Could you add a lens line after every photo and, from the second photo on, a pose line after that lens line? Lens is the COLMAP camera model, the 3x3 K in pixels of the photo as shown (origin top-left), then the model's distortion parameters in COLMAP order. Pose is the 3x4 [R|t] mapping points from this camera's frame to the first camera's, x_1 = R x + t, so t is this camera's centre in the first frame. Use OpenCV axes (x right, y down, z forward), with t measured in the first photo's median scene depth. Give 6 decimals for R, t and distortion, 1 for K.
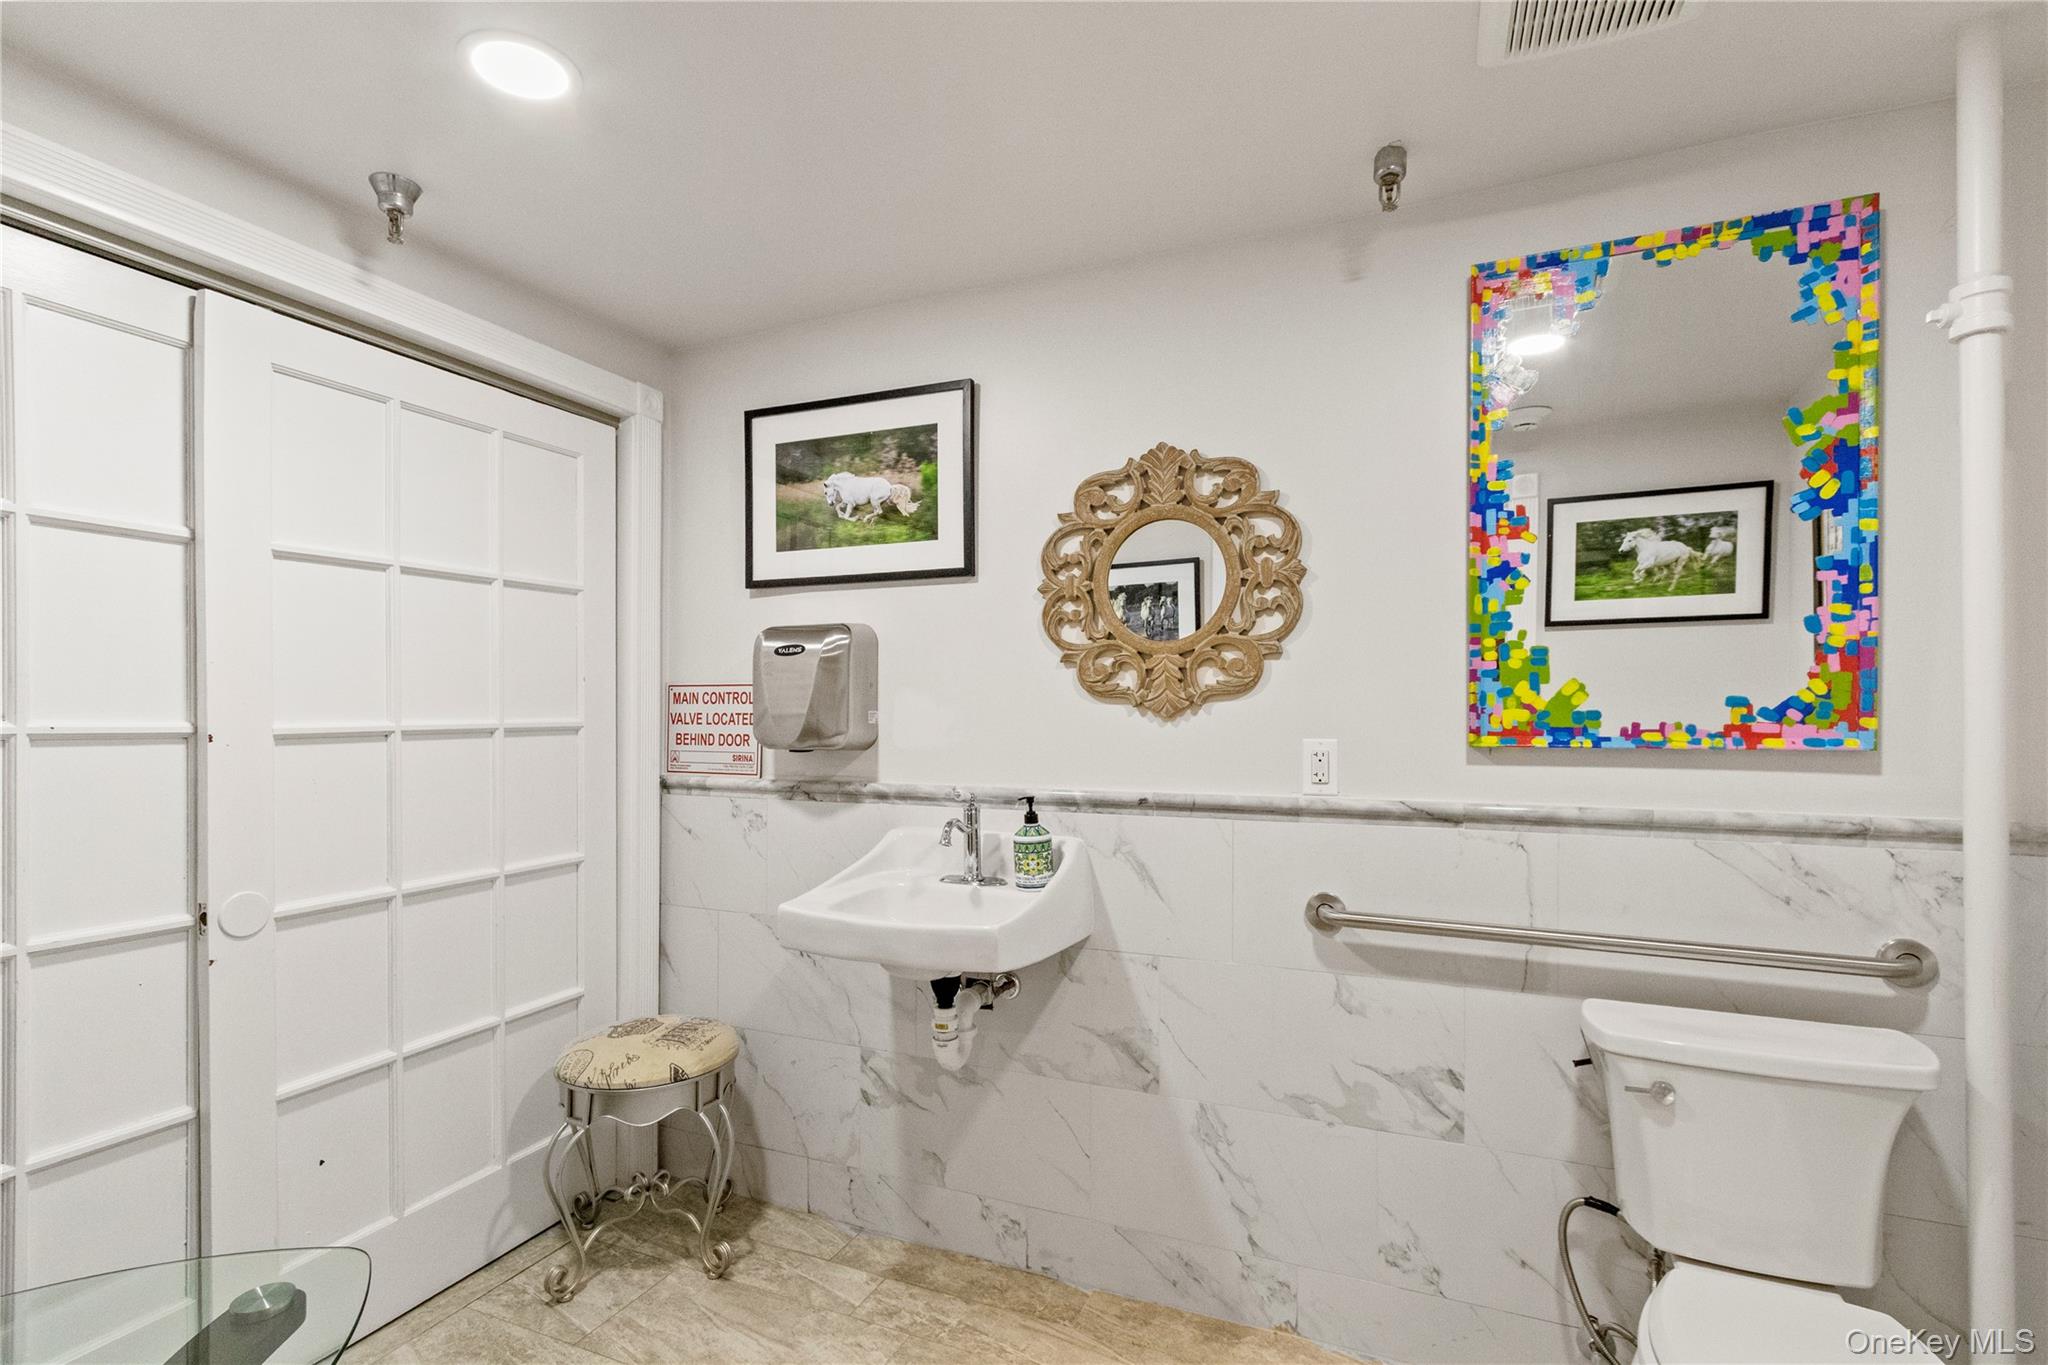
lens RADIAL K [[961.6, 0, 1049.5], [0, 961.6, 724.1], [0, 0, 1]] dist [-0.000347, -0.000289]
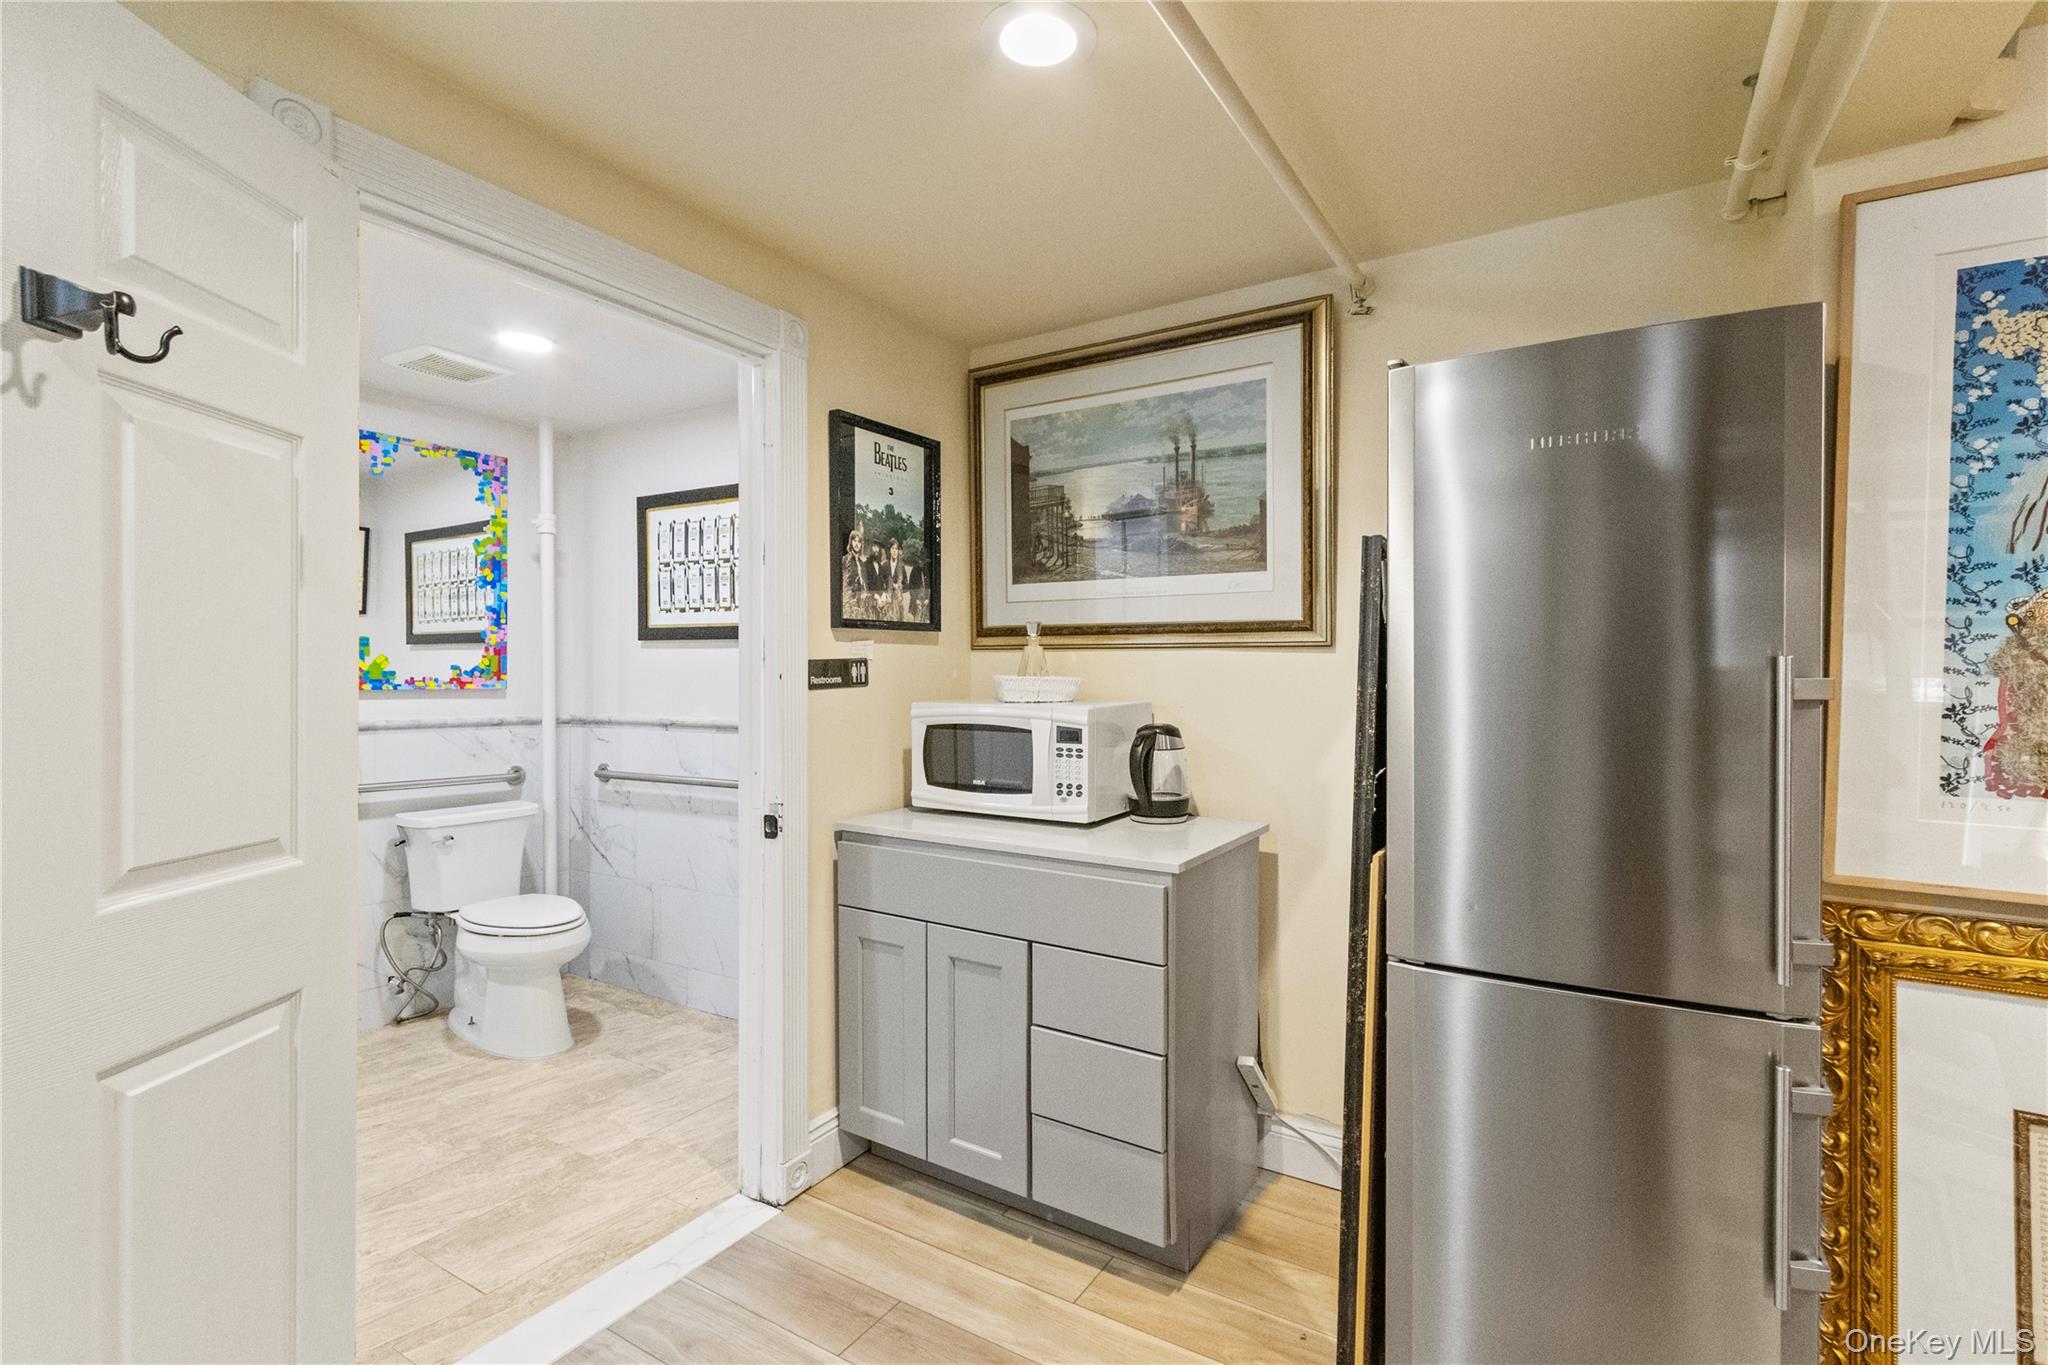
lens RADIAL K [[961.6, 0, 1024.0], [0, 961.6, 680.8], [0, 0, 1]] dist [-0.000347, -0.000289]
pose [[0.151952, -0.004875, 0.988376, -1.292672], [-0.001462, 0.999986, 0.005157, -0.006251], [-0.988387, -0.002229, 0.151943, -0.634775]]
